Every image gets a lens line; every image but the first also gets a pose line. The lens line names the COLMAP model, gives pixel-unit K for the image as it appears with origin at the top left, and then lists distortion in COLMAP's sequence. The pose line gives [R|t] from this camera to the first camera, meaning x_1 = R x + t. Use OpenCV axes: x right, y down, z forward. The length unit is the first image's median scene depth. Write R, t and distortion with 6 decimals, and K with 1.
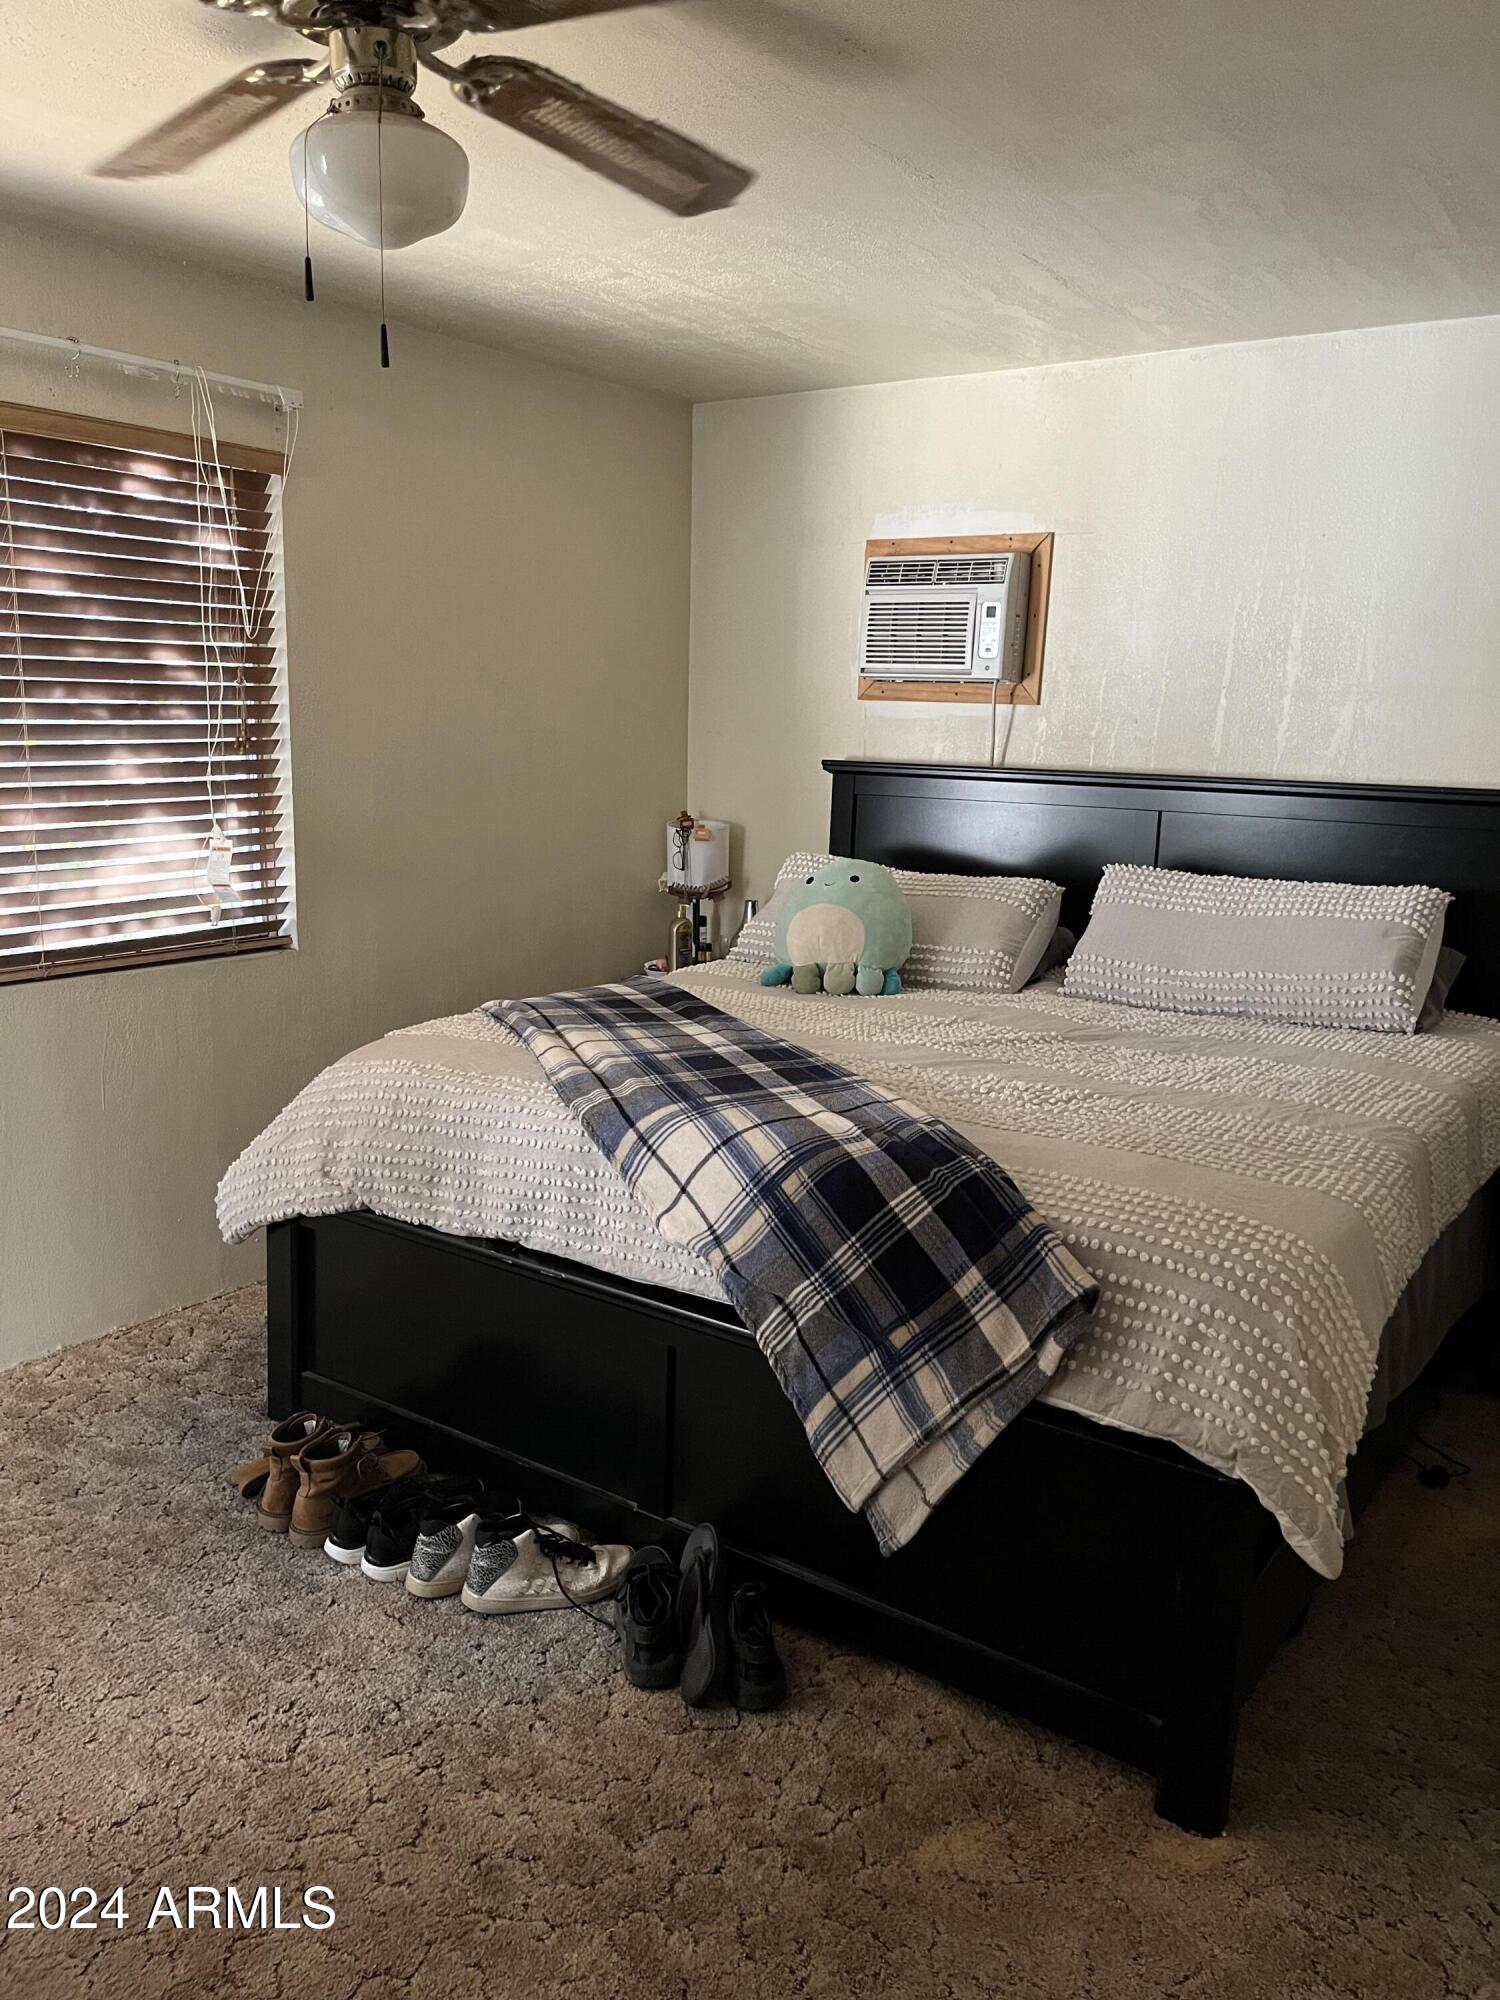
lens RADIAL K [[1506.1, 0, 757.1], [0, 1506.1, 1003.3], [0, 0, 1]] dist [0.052433, -0.068064]
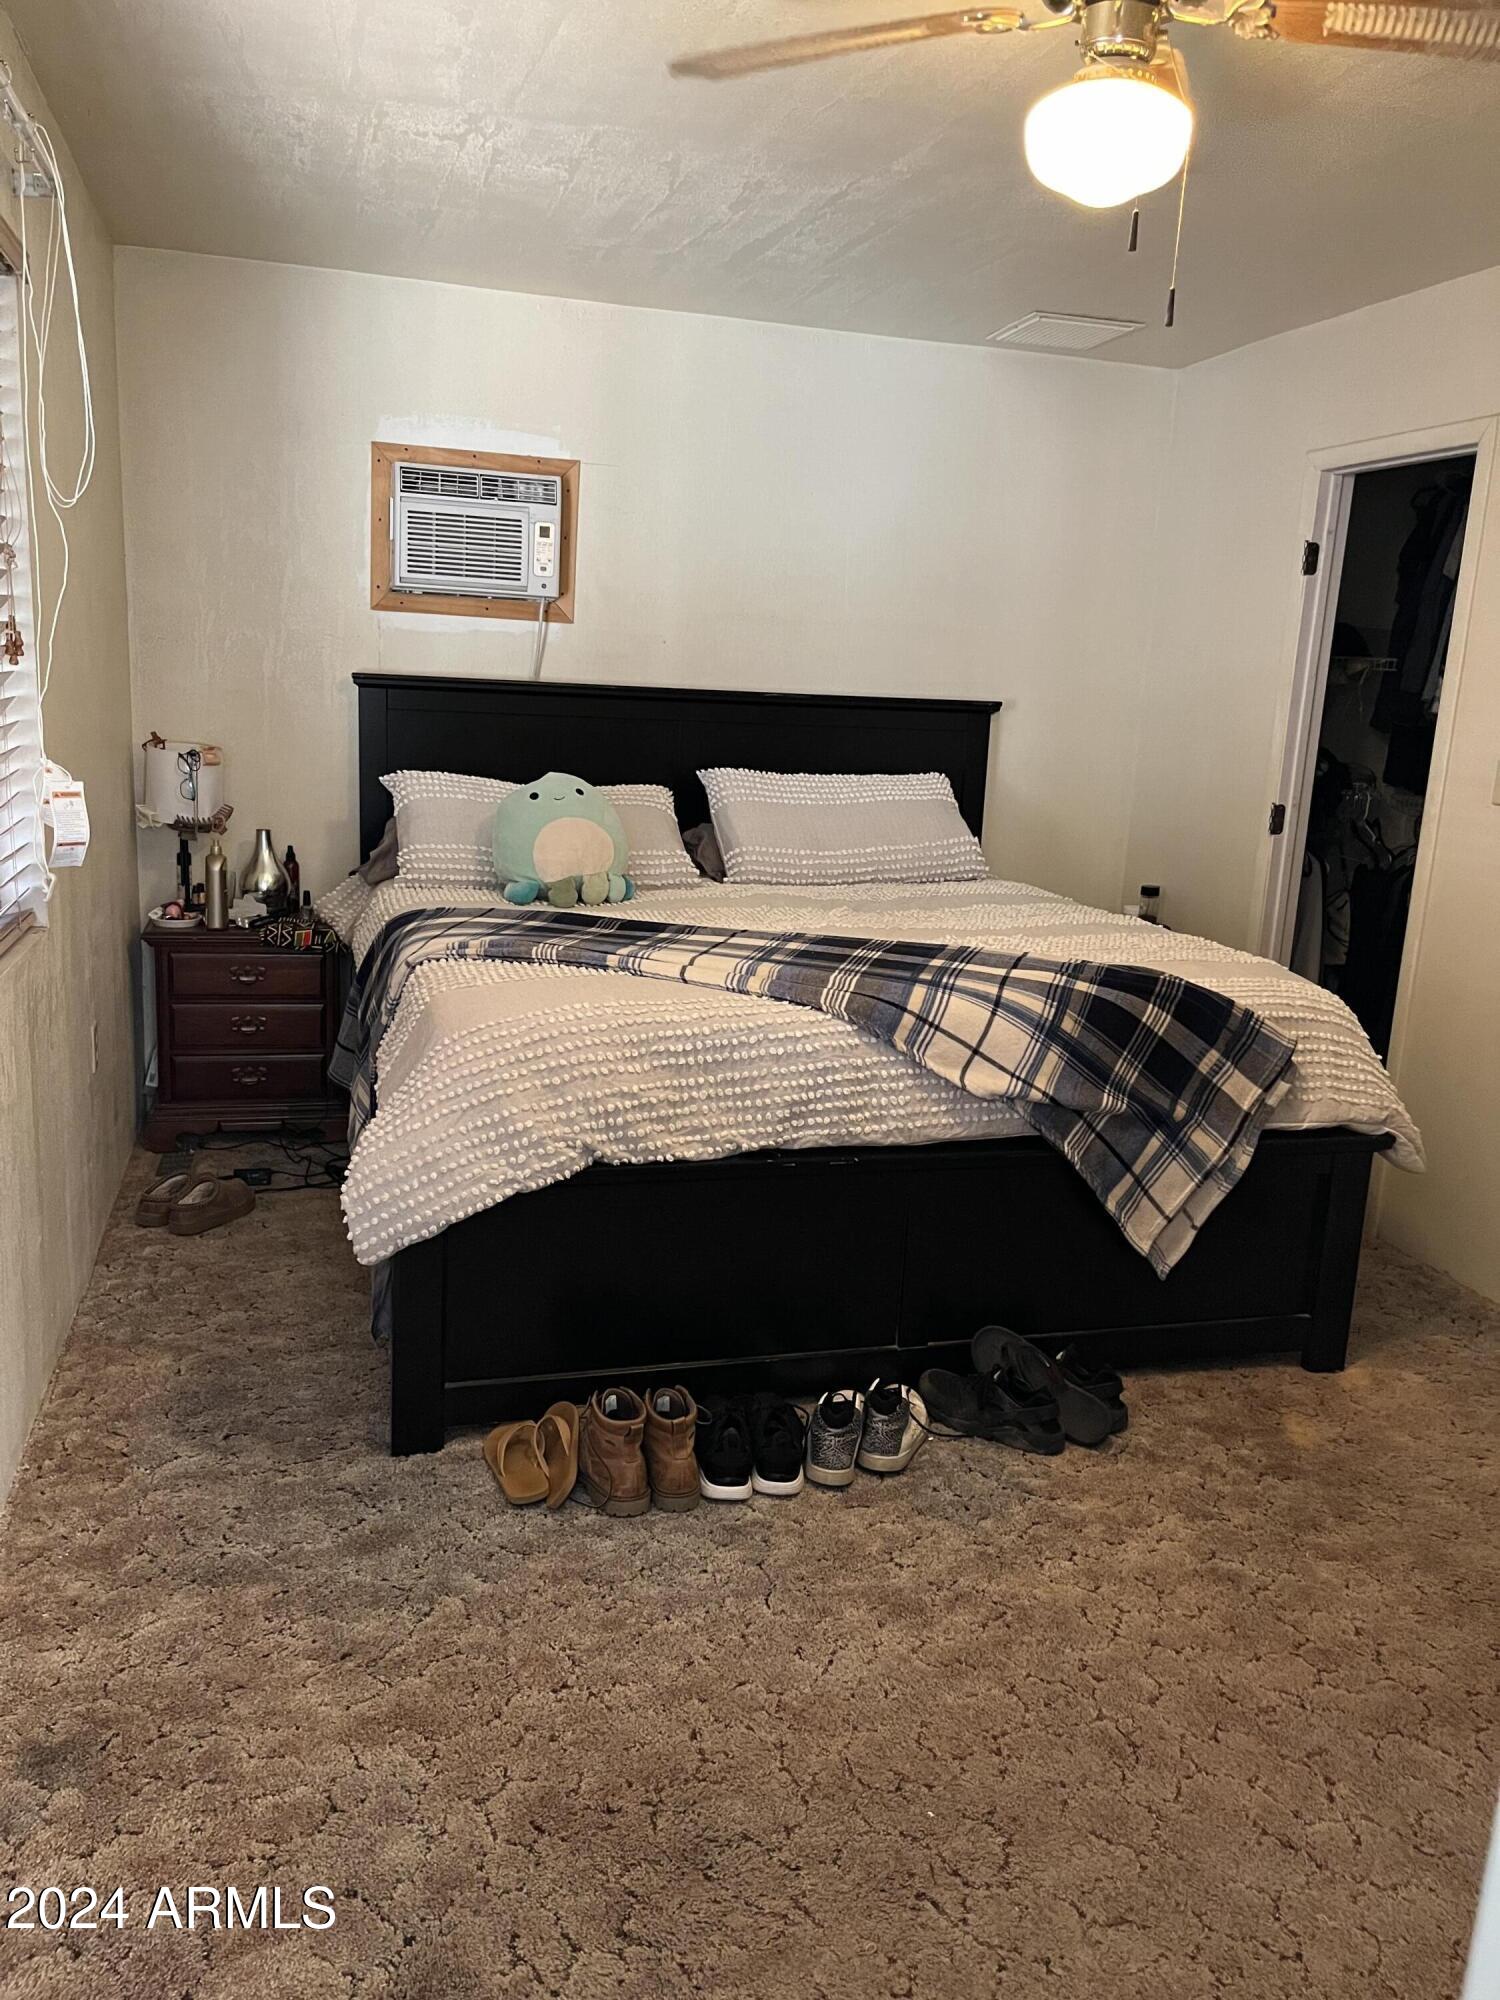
lens RADIAL K [[1506.1, 0, 759.9], [0, 1506.1, 1000.9], [0, 0, 1]] dist [0.052433, -0.068064]
pose [[0.629589, -0.159668, 0.760344, -1.085814], [0.117165, 0.986975, 0.110243, -0.066090], [-0.768043, 0.019677, 0.640096, 0.399890]]
